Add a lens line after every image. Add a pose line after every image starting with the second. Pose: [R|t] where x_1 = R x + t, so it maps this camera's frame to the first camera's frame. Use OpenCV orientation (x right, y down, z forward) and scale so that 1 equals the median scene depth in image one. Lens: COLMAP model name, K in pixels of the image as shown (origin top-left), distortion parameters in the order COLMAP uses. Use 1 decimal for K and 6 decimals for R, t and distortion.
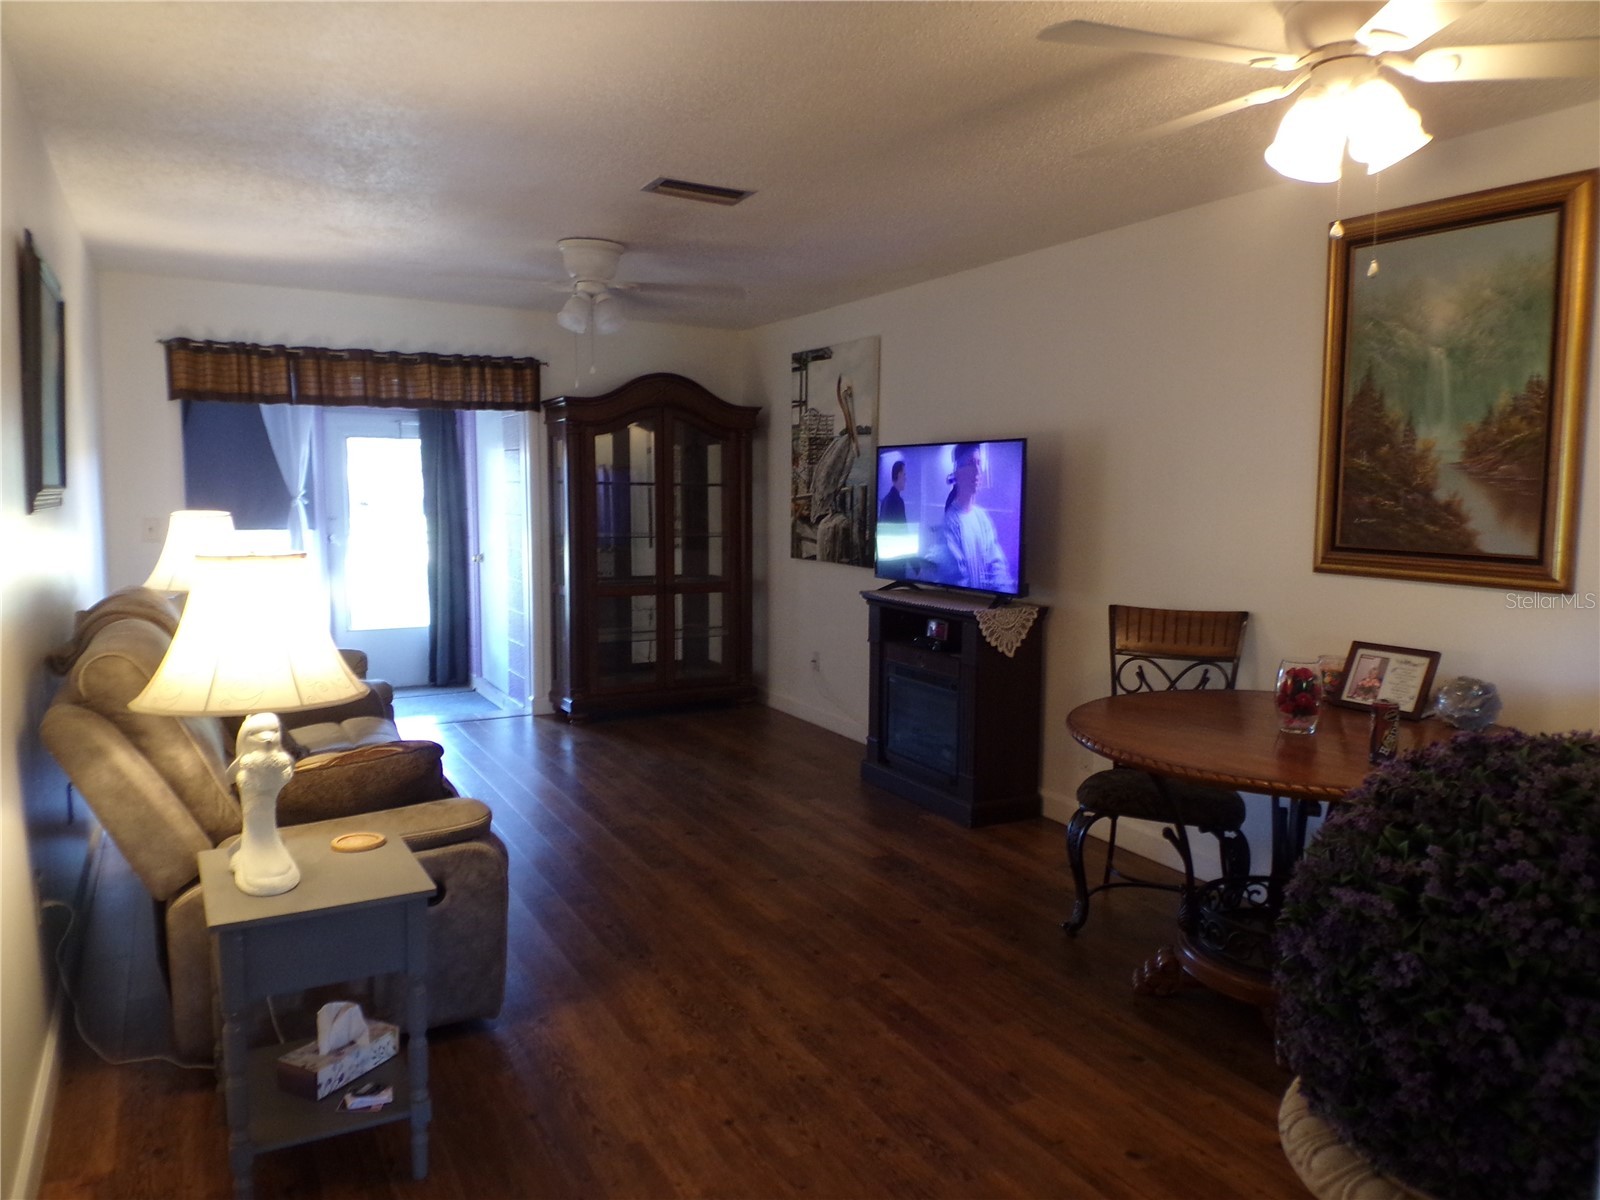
lens RADIAL K [[1116.4, 0, 805.4], [0, 1116.4, 605.0], [0, 0, 1]] dist [0.106703, -0.164834]
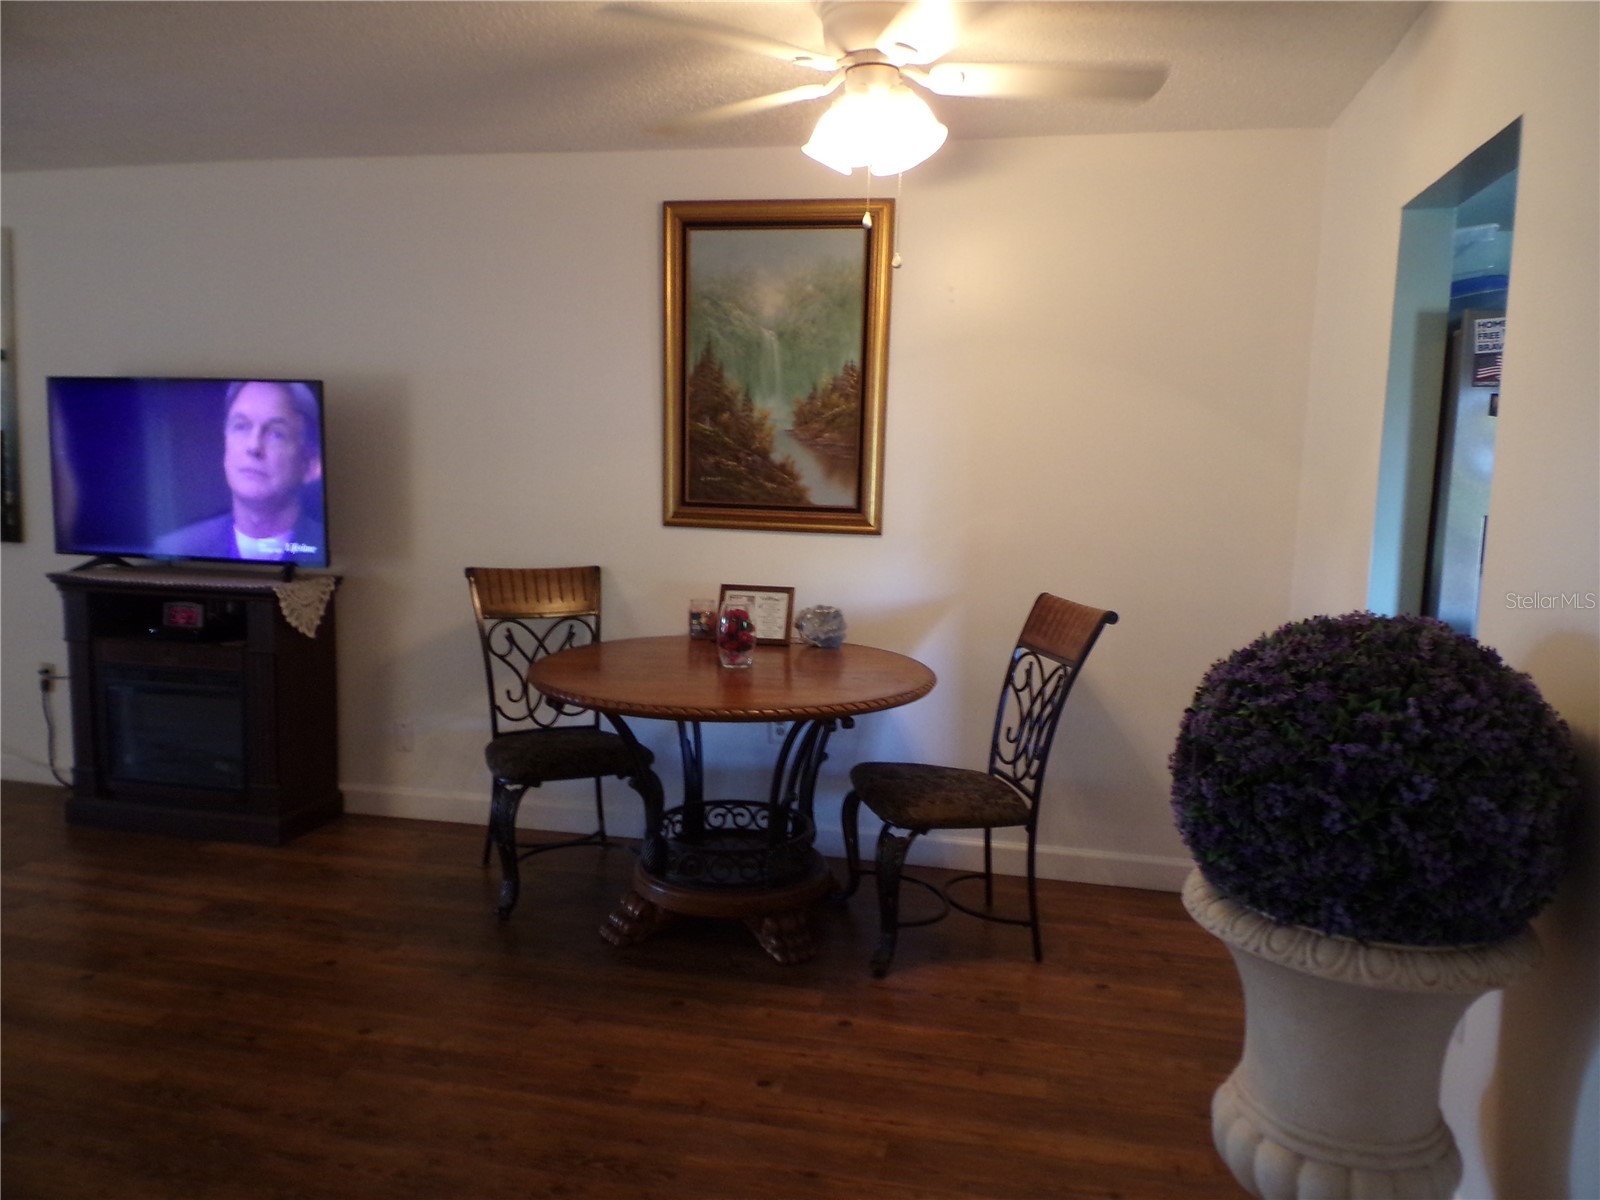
lens RADIAL K [[1120.9, 0, 806.0], [0, 1120.9, 603.8], [0, 0, 1]] dist [0.133032, -0.194670]
pose [[0.649218, -0.084040, 0.755945, -0.322161], [0.060489, 0.996434, 0.058826, -0.010648], [-0.758193, 0.007536, 0.651987, 0.206961]]
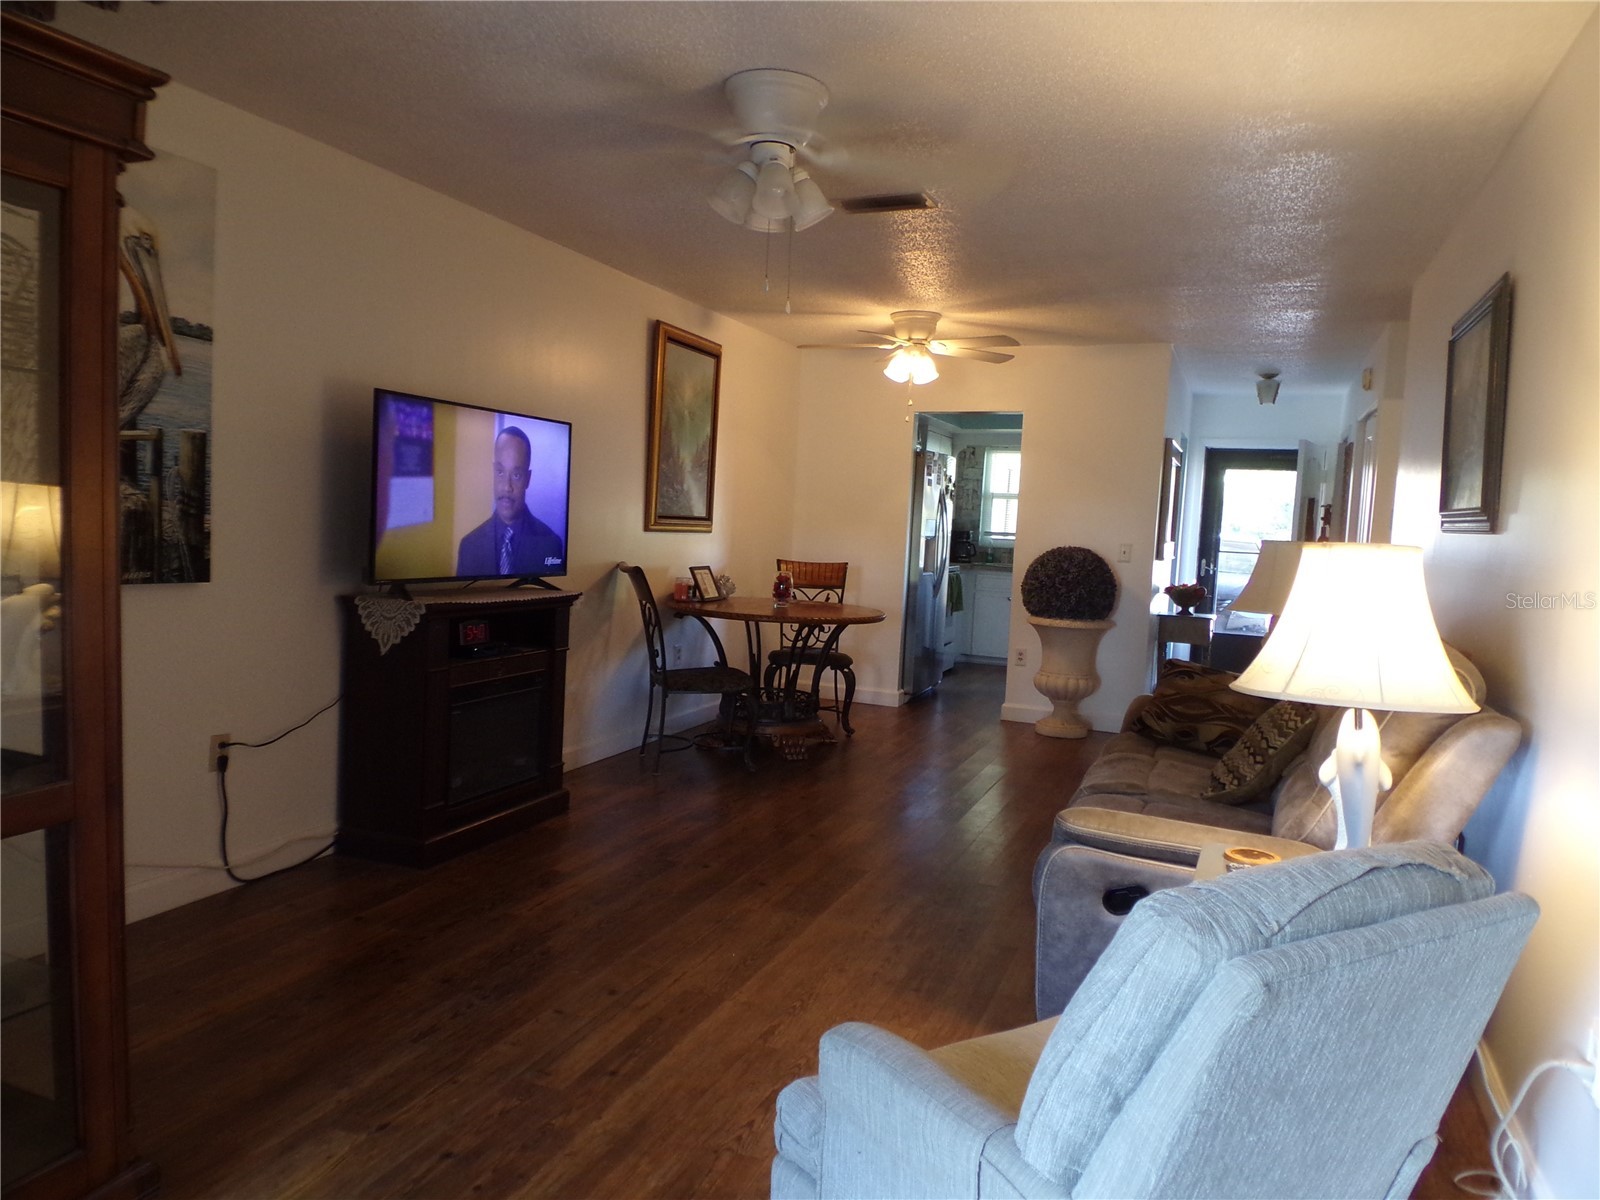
lens RADIAL K [[1120.9, 0, 806.0], [0, 1120.9, 603.8], [0, 0, 1]] dist [0.133032, -0.194670]
pose [[-0.643465, -0.100835, 0.758805, -1.037617], [0.025071, 0.987978, 0.152549, -0.184986], [-0.765065, 0.117184, -0.633201, 2.060870]]
